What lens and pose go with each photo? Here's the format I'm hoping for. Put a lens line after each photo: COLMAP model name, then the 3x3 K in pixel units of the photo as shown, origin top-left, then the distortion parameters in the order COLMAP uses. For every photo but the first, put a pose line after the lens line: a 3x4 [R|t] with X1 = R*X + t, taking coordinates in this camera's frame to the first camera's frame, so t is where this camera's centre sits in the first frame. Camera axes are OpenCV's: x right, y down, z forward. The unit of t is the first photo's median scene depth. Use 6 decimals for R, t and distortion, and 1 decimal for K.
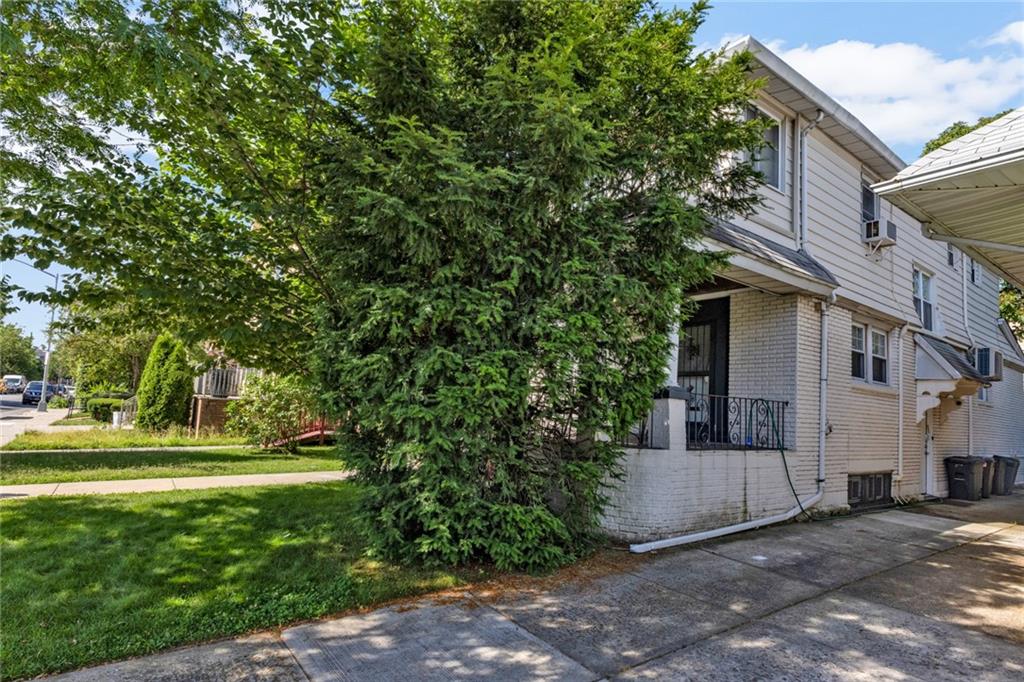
lens RADIAL K [[534.3, 0, 512.0], [0, 534.3, 341.0], [0, 0, 1]] dist [0.003802, -0.017408]
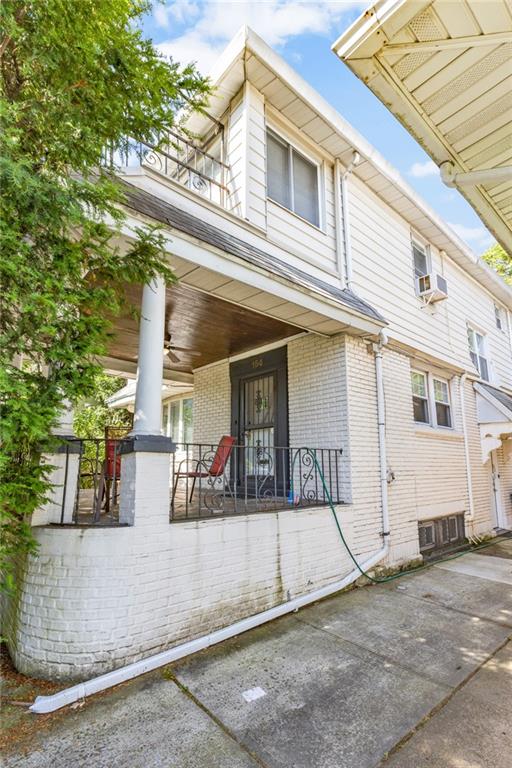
lens RADIAL K [[360.8, 0, 253.9], [0, 360.8, 389.4], [0, 0, 1]] dist [-0.004647, -0.000435]
pose [[0.995948, -0.039745, 0.080667, 0.306738], [0.046275, 0.995658, -0.080772, 0.052003], [-0.077106, 0.084178, 0.993463, 0.371777]]
